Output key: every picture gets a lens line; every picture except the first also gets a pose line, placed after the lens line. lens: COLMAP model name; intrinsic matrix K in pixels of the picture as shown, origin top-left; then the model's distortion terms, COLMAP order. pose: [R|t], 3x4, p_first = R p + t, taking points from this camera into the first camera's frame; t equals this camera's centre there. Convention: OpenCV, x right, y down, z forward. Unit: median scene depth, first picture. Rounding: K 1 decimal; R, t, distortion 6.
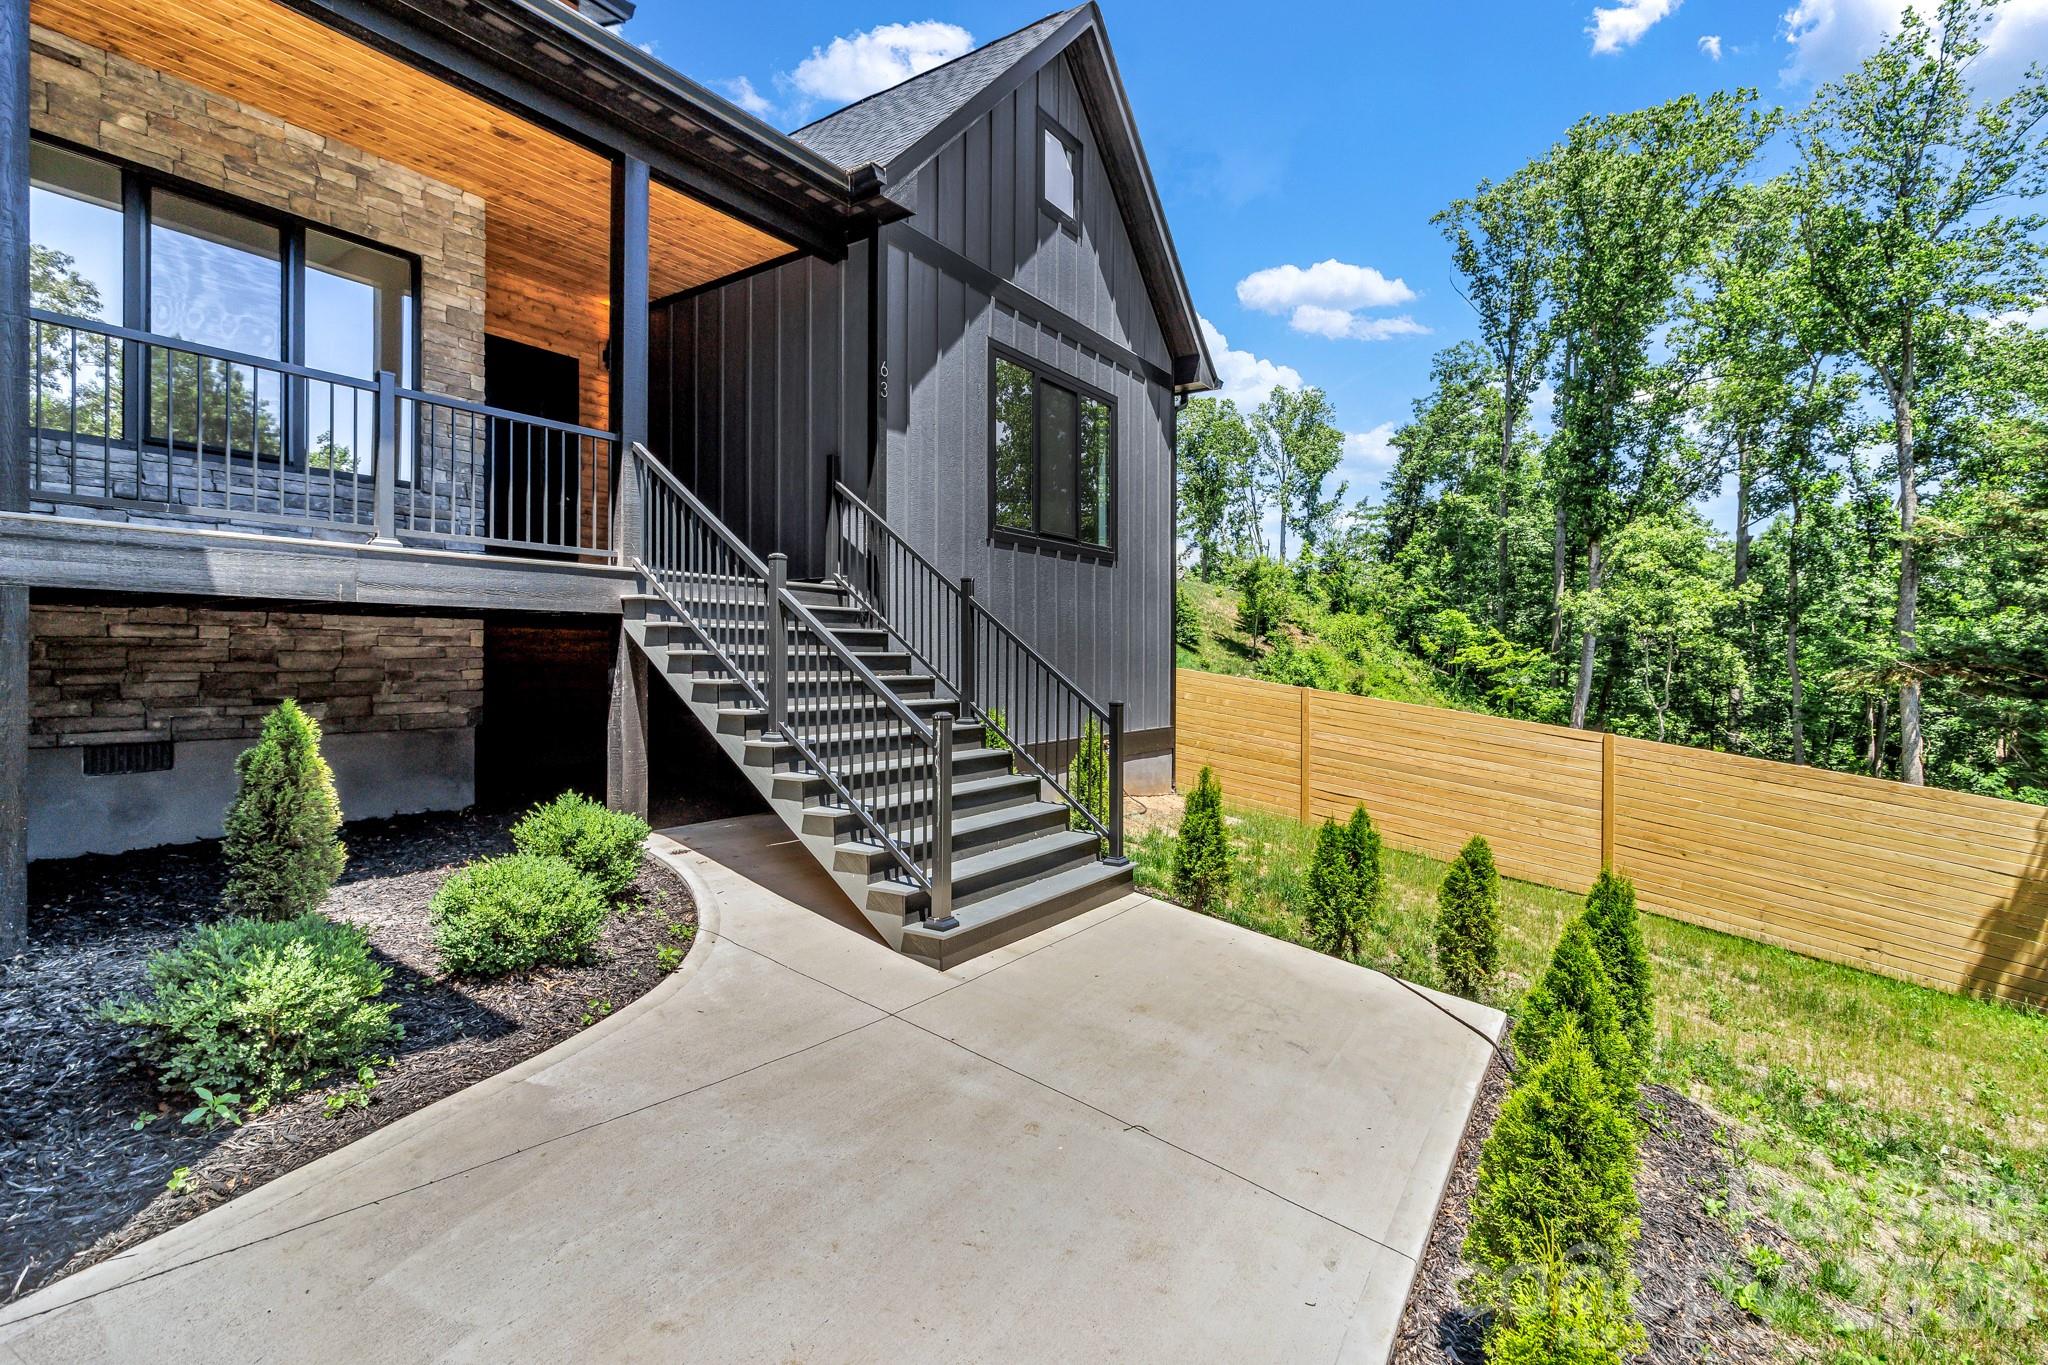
lens RADIAL K [[940.3, 0, 1026.8], [0, 940.3, 662.1], [0, 0, 1]] dist [0.000032, 0.000164]
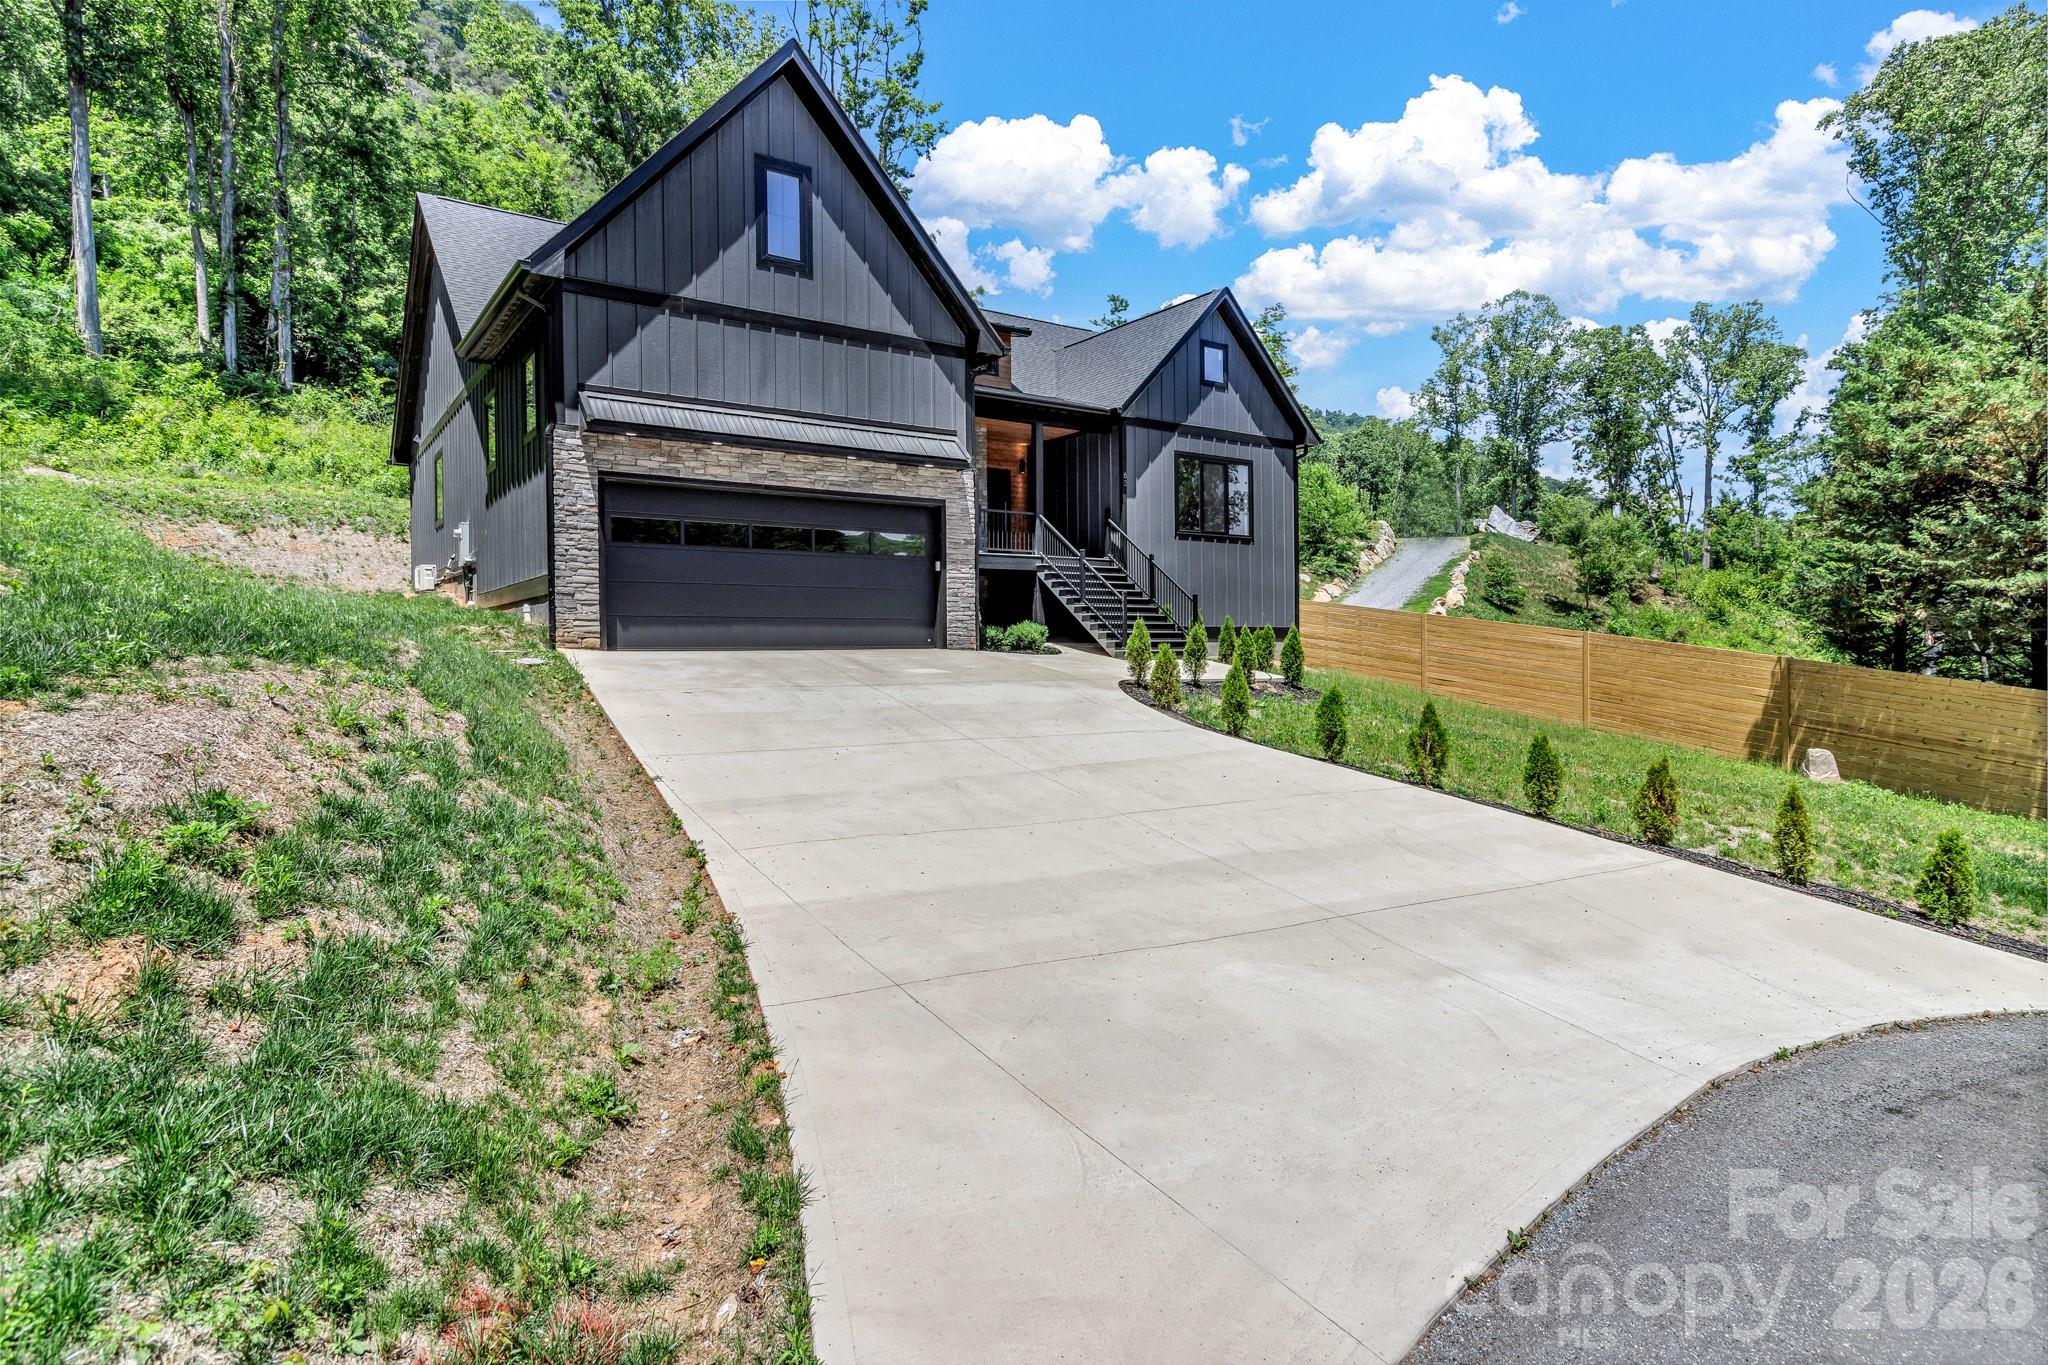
lens RADIAL K [[1125.7, 0, 1024.0], [0, 1125.7, 682.5], [0, 0, 1]] dist [0.001868, 0.000359]
pose [[0.936331, -0.005886, -0.351068, 0.563582], [0.013910, 0.999696, 0.020337, 0.163458], [0.350842, -0.023925, 0.936129, -1.692632]]
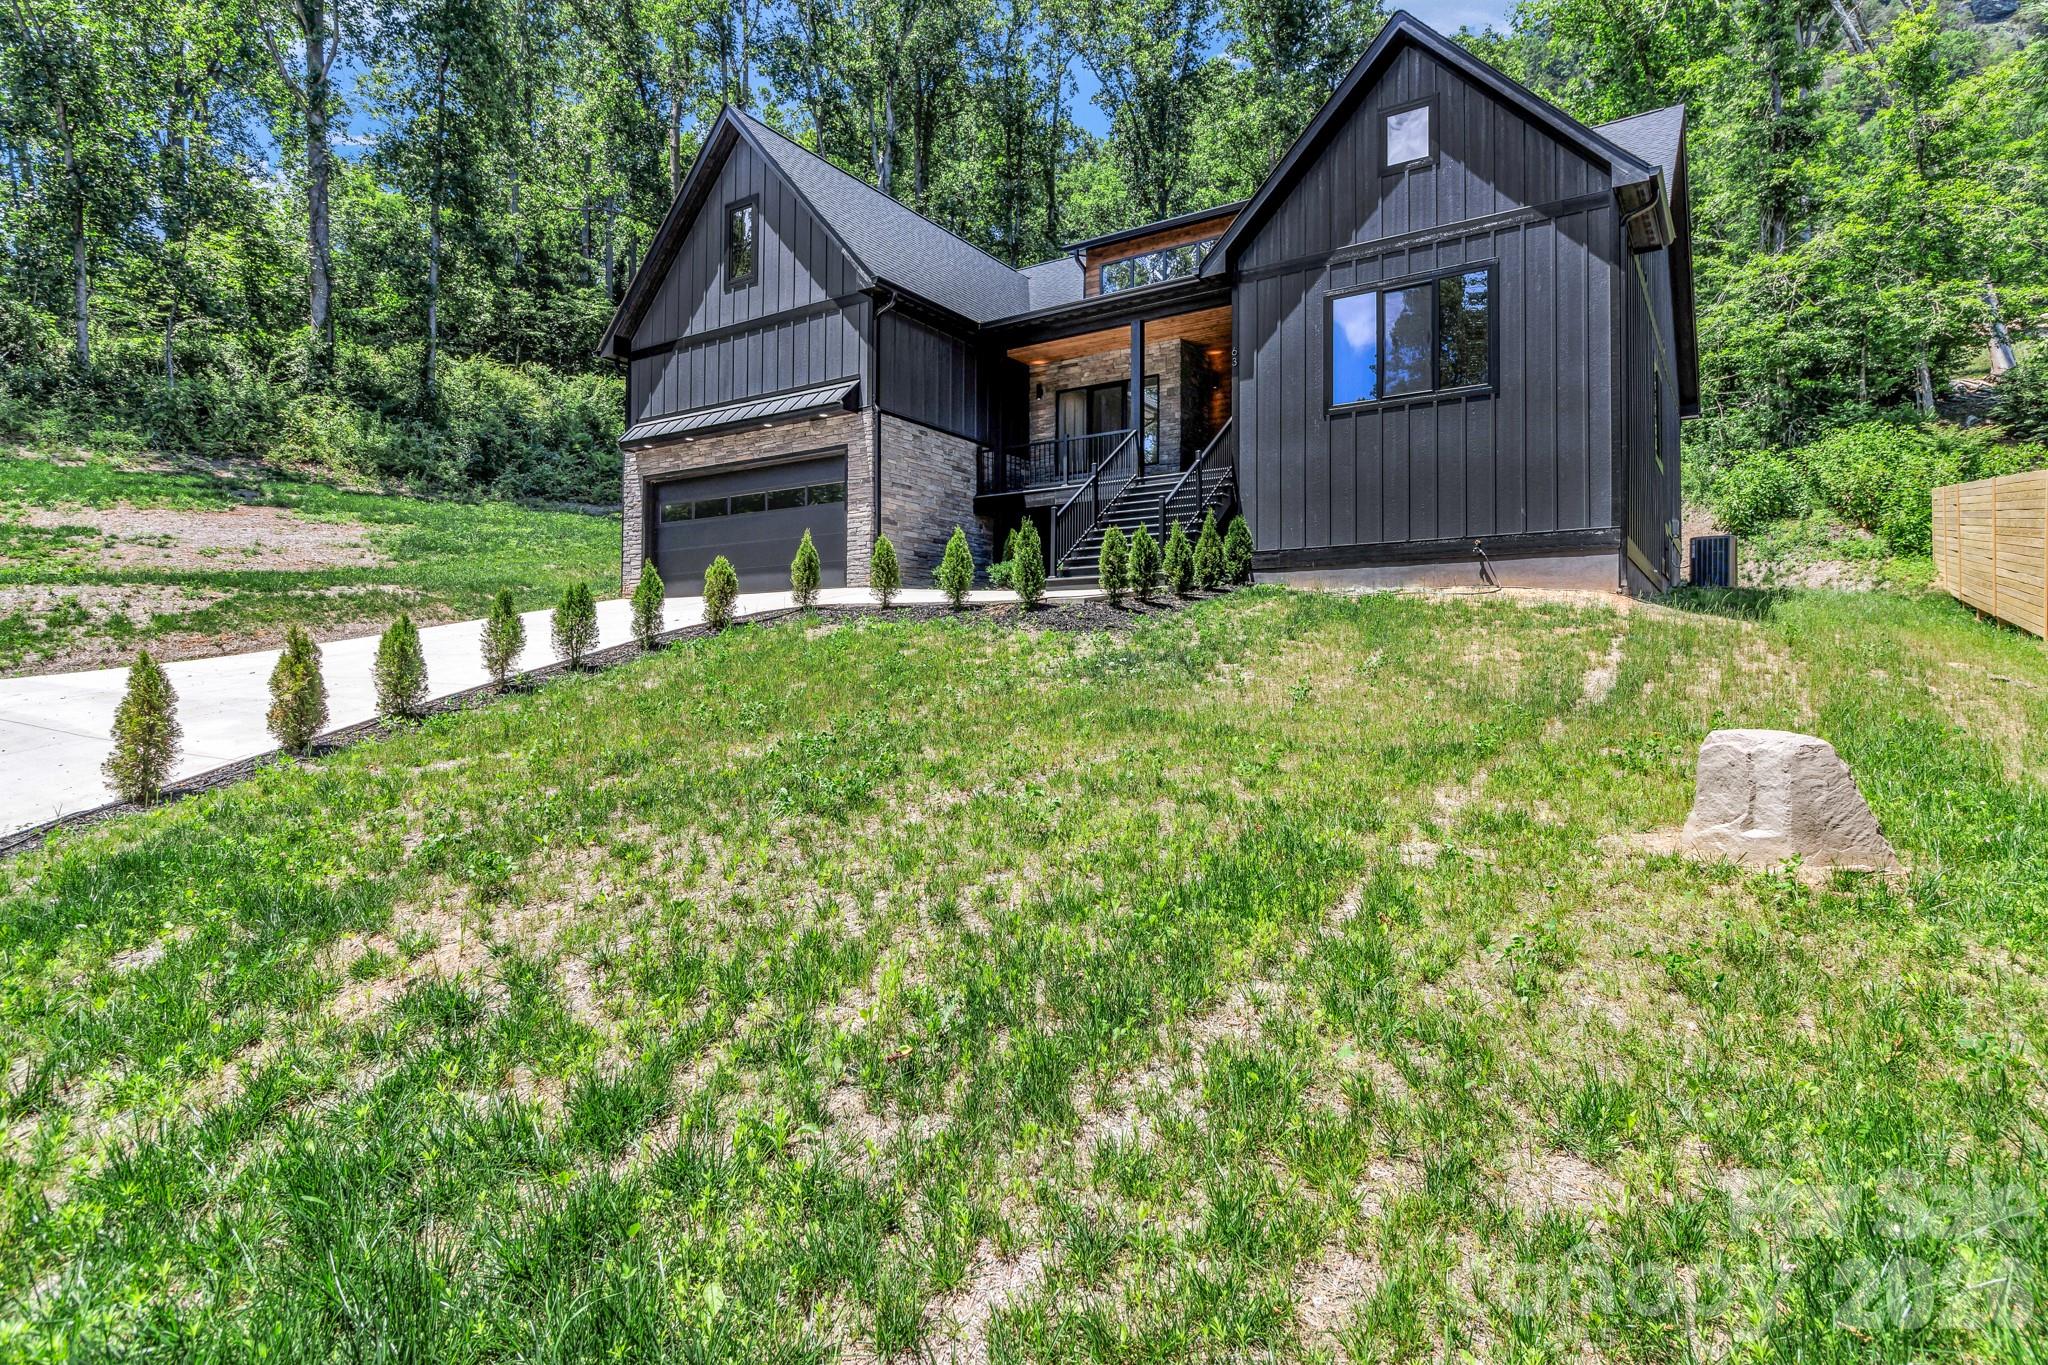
lens RADIAL K [[1128.7, 0, 1024.0], [0, 1128.7, 682.5], [0, 0, 1]] dist [-0.035472, -0.000008]
pose [[0.023631, -0.002511, -0.999718, 1.805726], [0.004764, 0.999986, -0.002399, 0.323817], [0.999709, -0.004706, 0.023643, 0.392992]]
